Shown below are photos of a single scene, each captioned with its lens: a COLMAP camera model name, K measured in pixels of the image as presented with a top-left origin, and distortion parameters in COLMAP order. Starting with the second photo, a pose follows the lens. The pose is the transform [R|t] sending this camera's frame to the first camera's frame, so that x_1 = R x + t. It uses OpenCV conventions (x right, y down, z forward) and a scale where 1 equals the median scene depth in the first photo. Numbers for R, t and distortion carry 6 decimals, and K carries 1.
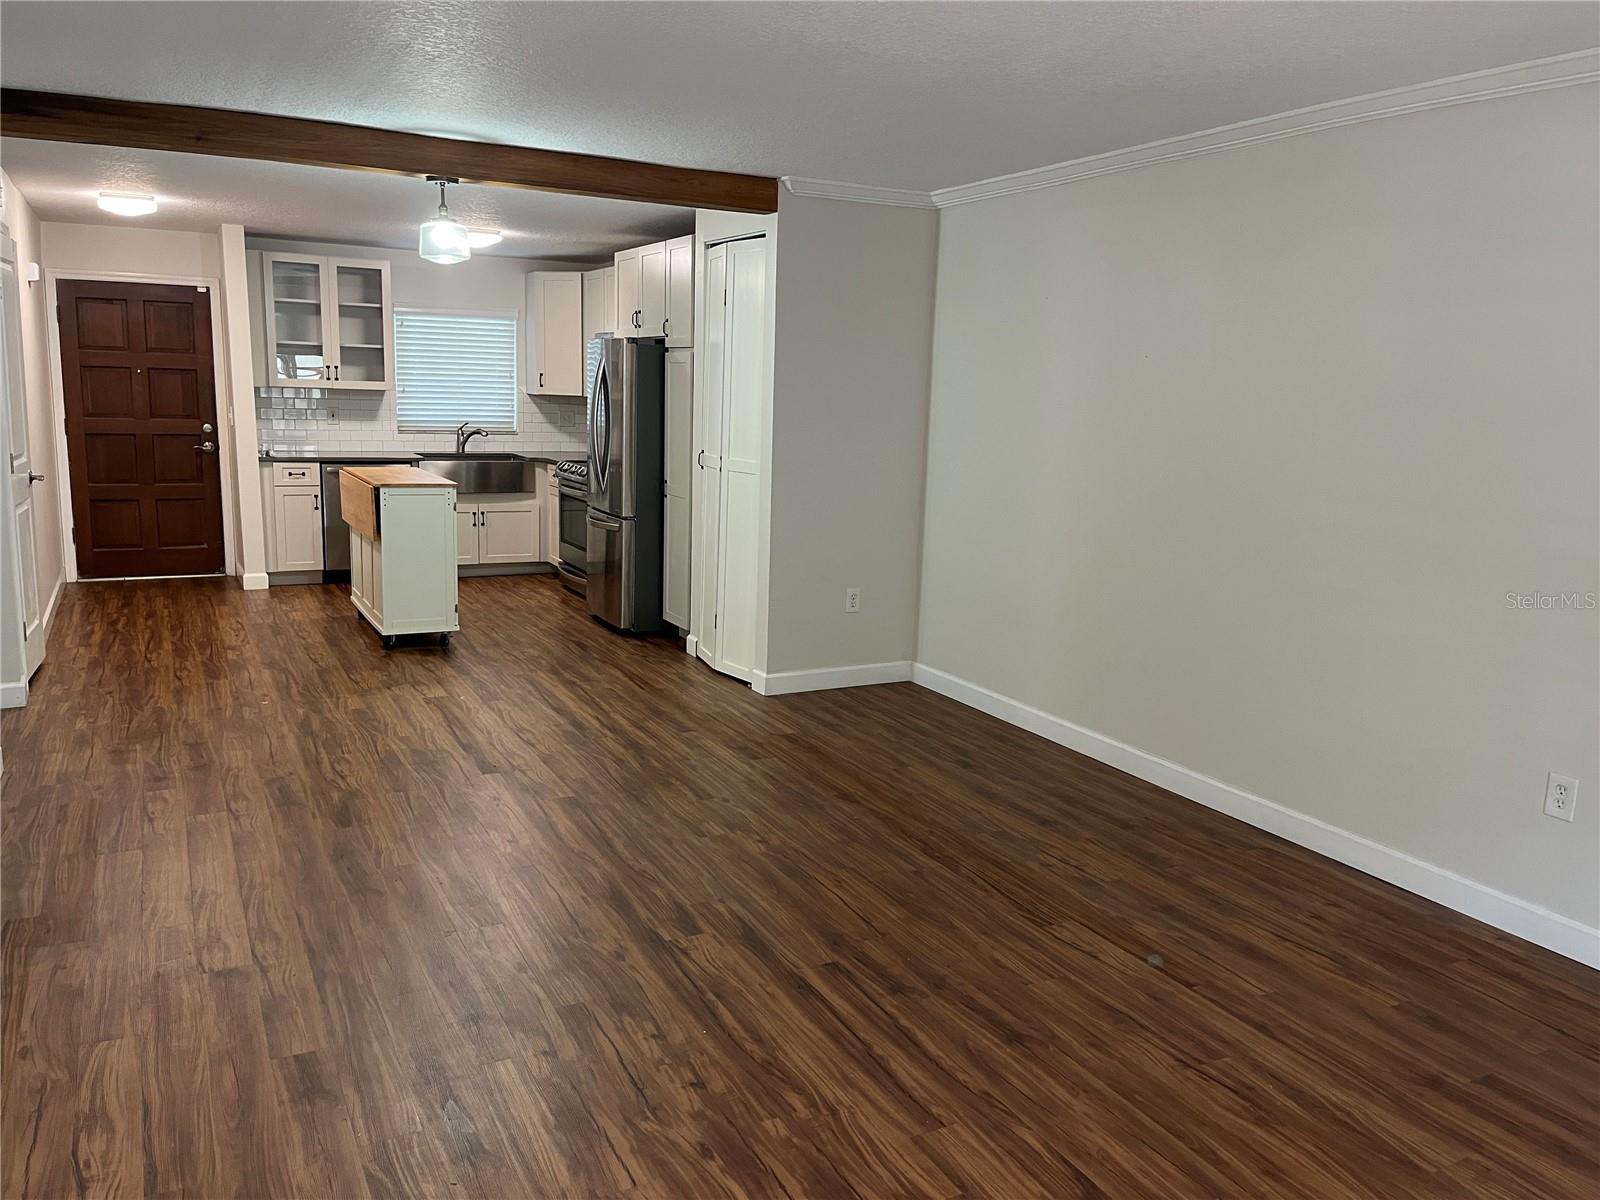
lens RADIAL K [[1216.7, 0, 807.8], [0, 1216.7, 609.4], [0, 0, 1]] dist [0.025457, -0.015251]
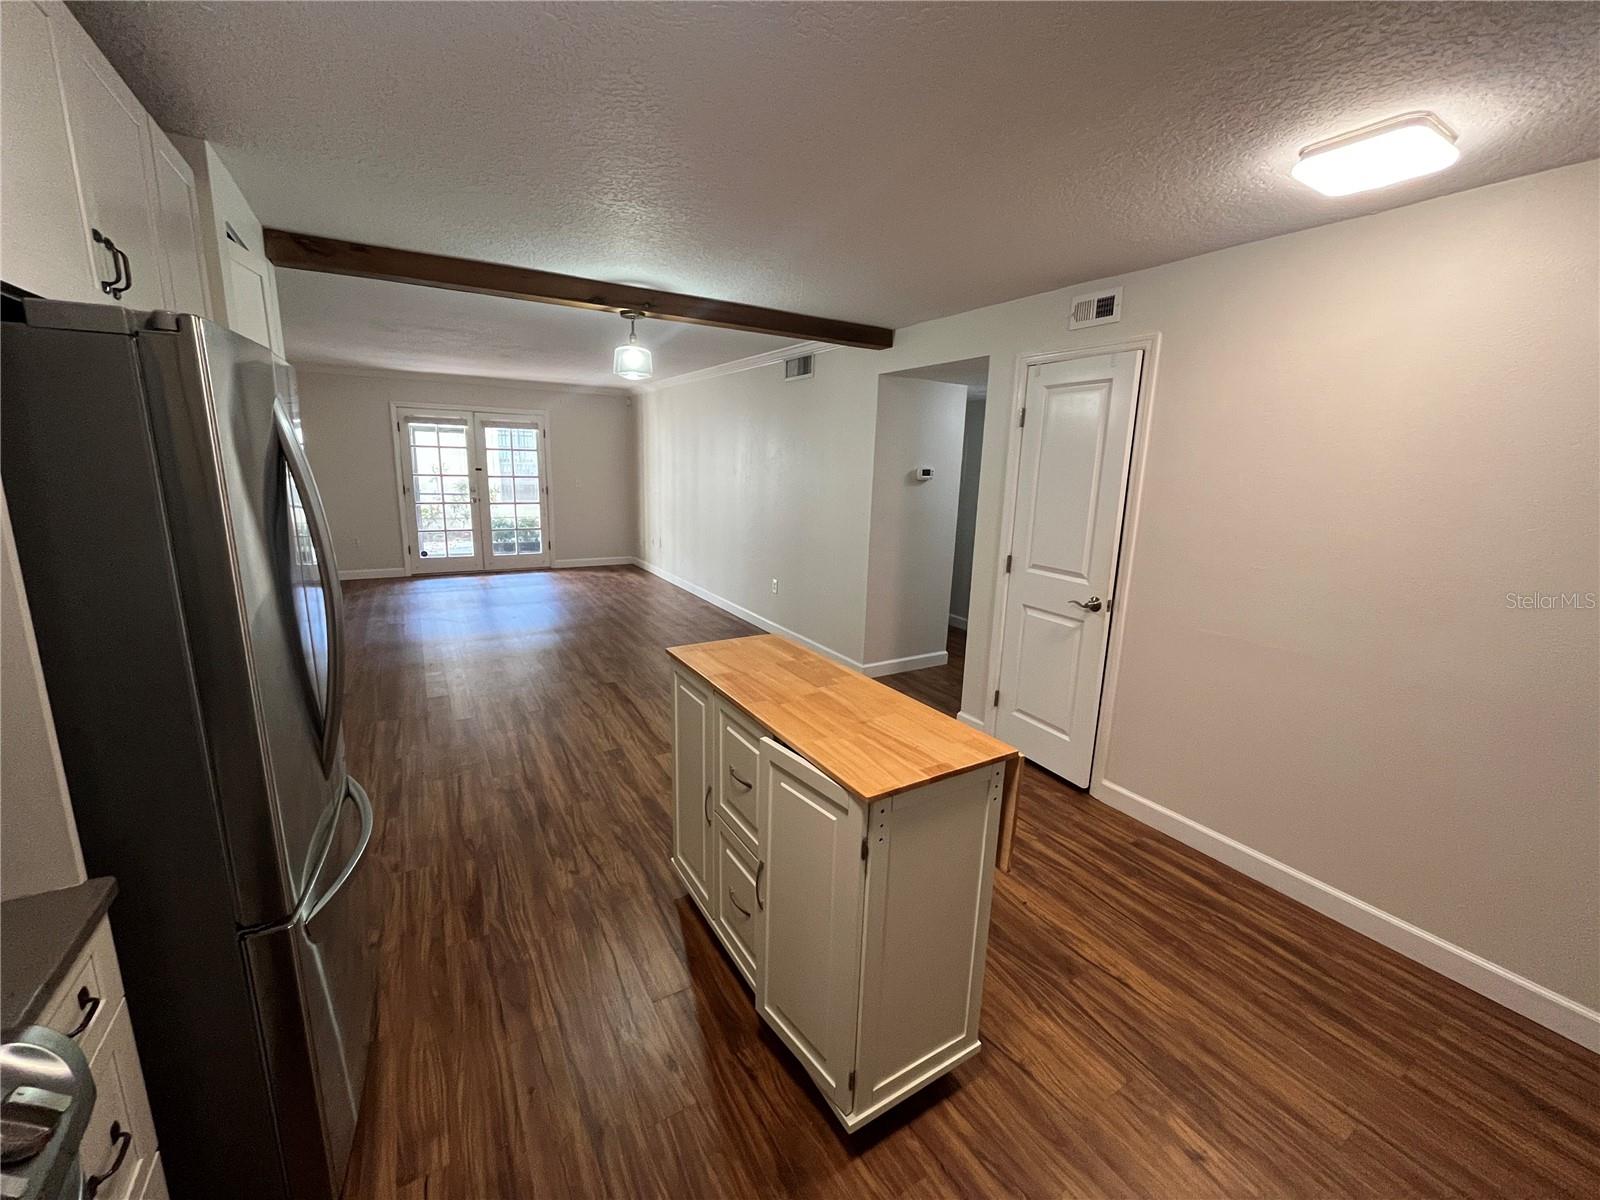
lens RADIAL K [[644.0, 0, 797.2], [0, 644.0, 596.2], [0, 0, 1]] dist [-0.004387, -0.000374]
pose [[-0.996977, -0.051982, -0.057744, -0.281368], [-0.070061, 0.922757, 0.378960, -0.216446], [0.033585, 0.381860, -0.923610, 1.093249]]
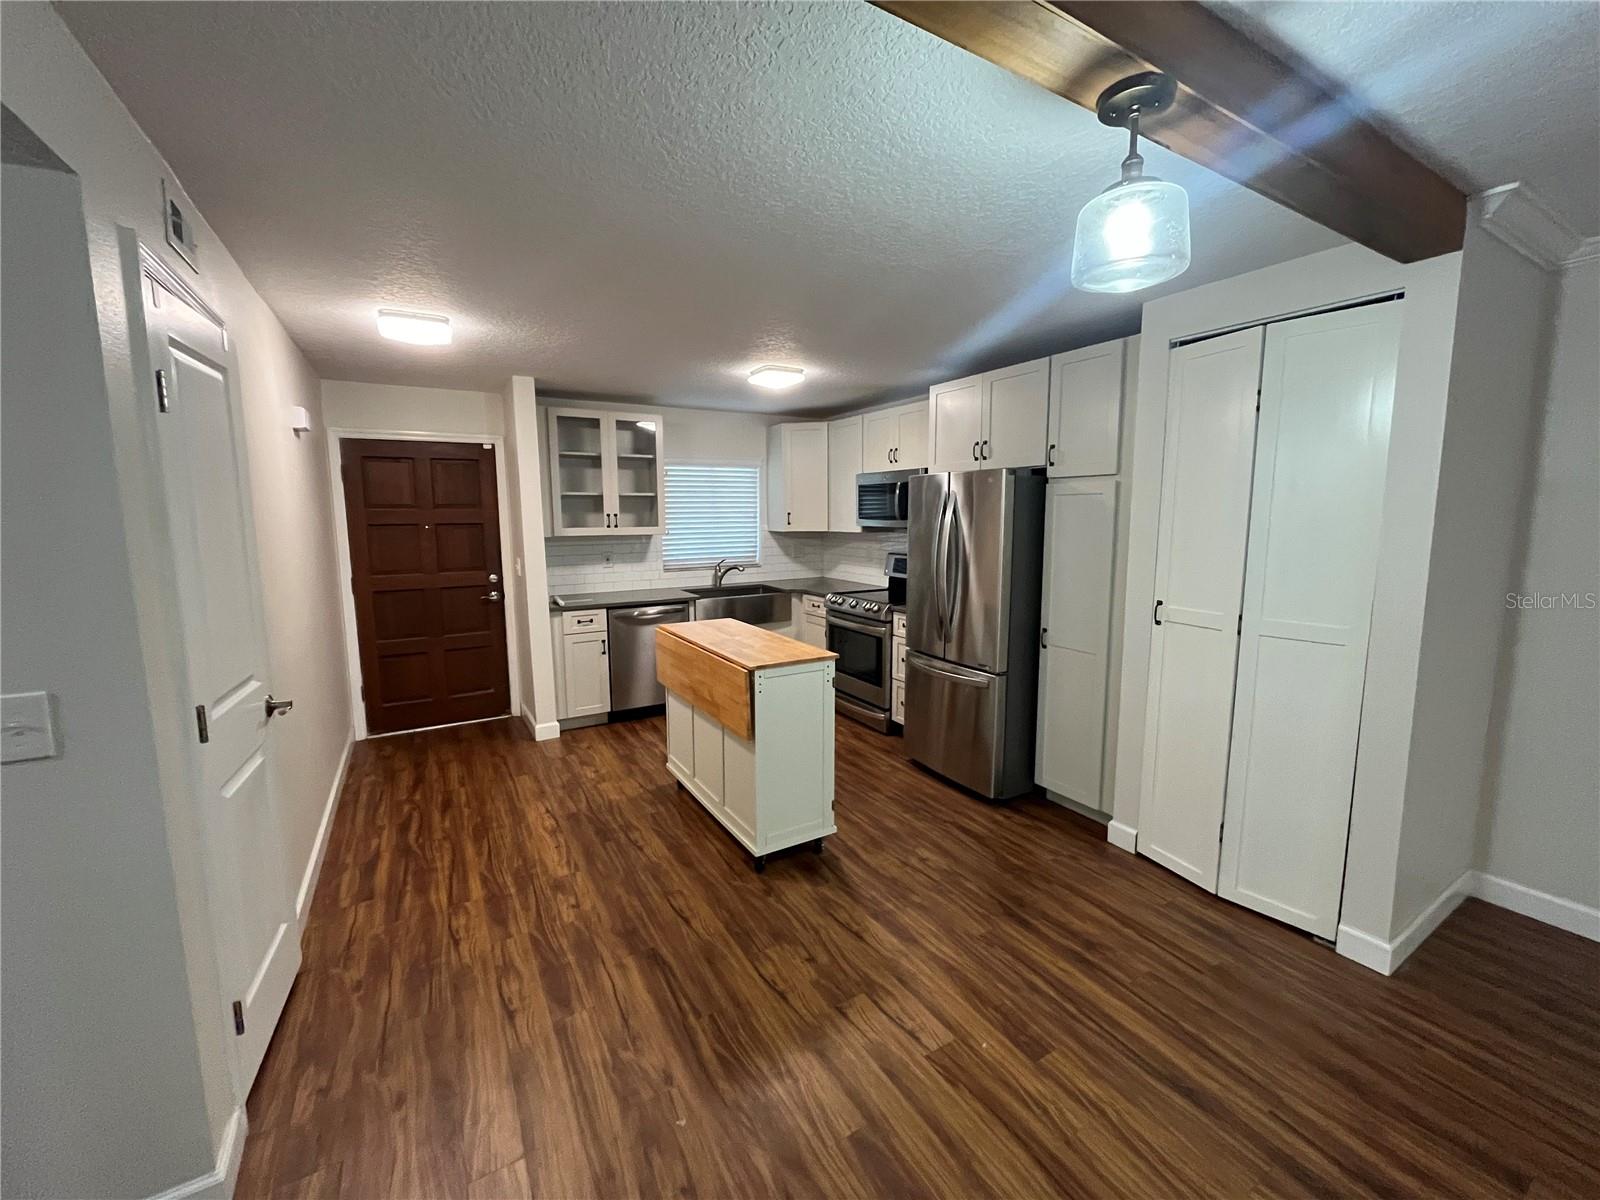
lens RADIAL K [[644.0, 0, 800.3], [0, 644.0, 592.7], [0, 0, 1]] dist [-0.004387, -0.000374]
pose [[0.998302, -0.044029, 0.038137, -0.275594], [0.046125, 0.997367, -0.055954, -0.102408], [-0.035573, 0.057618, 0.997705, 0.488543]]
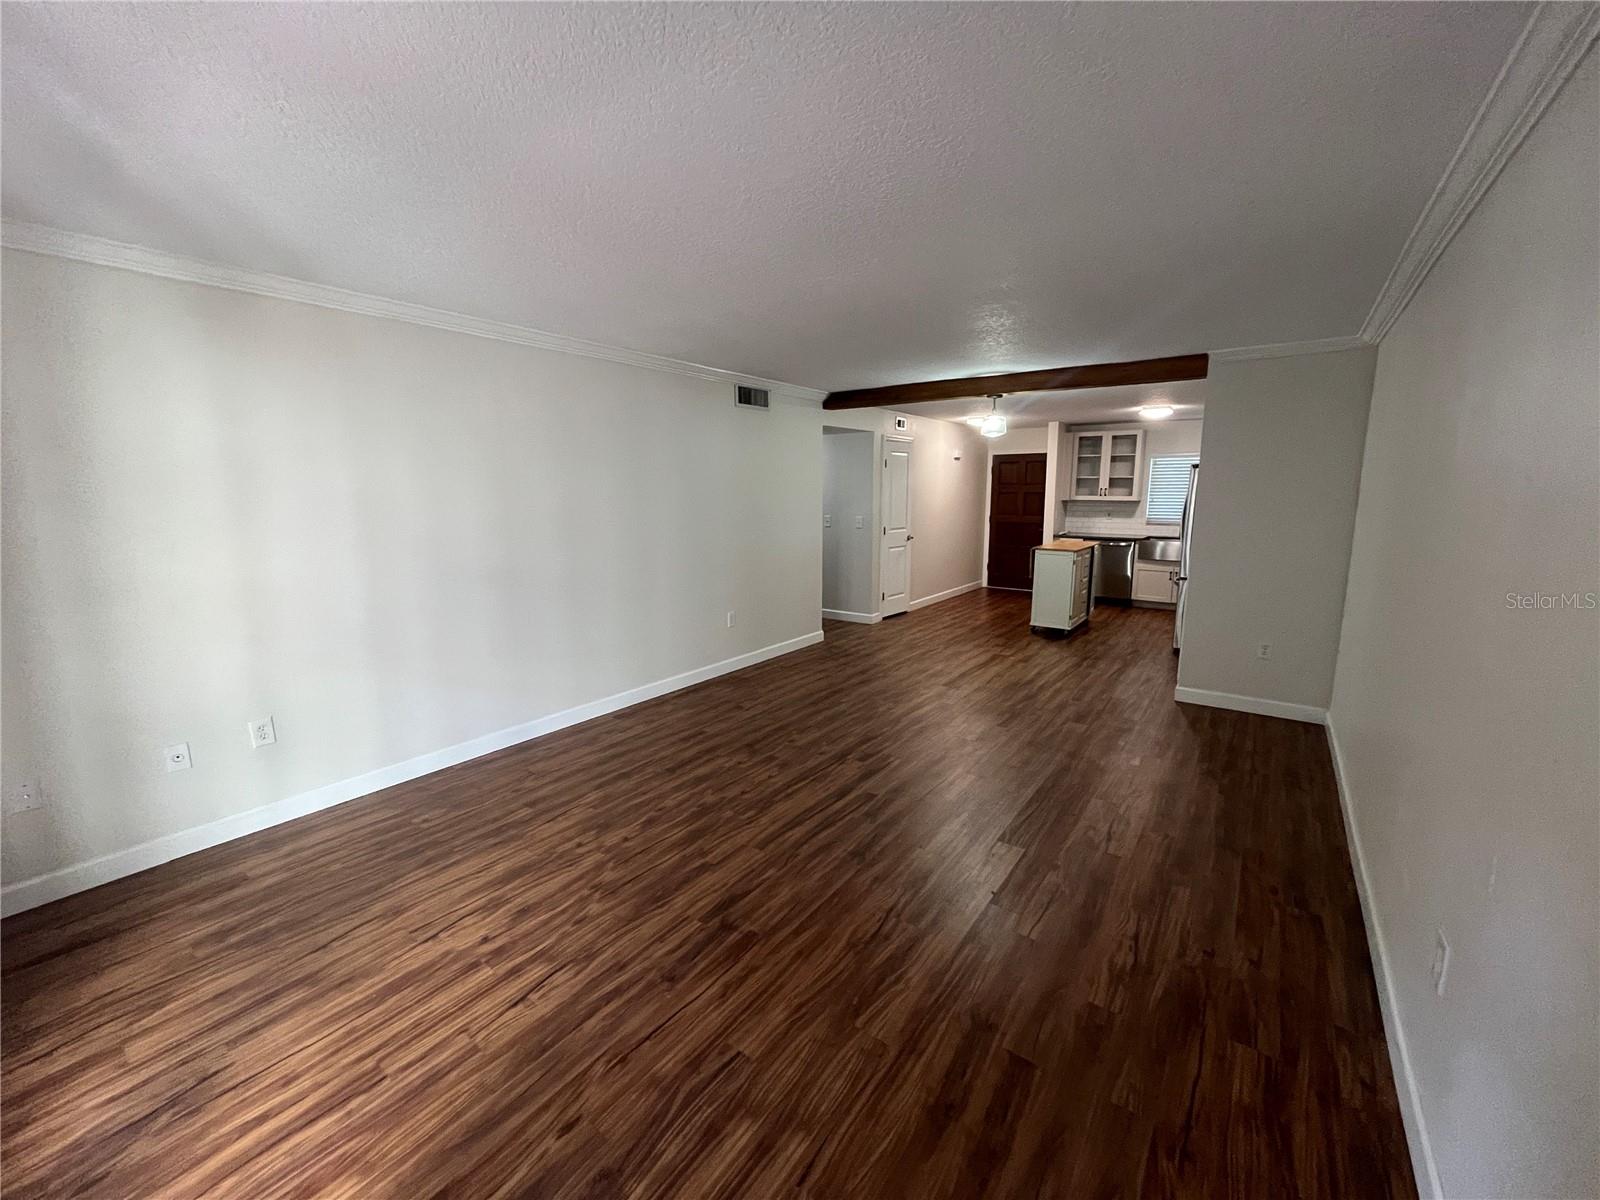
lens RADIAL K [[644.0, 0, 794.6], [0, 644.0, 596.1], [0, 0, 1]] dist [-0.004387, -0.000374]
pose [[0.430234, 0.115519, -0.895296, 0.343058], [-0.148123, 0.987370, 0.056219, -0.022565], [0.890482, 0.108427, 0.441911, 0.169928]]
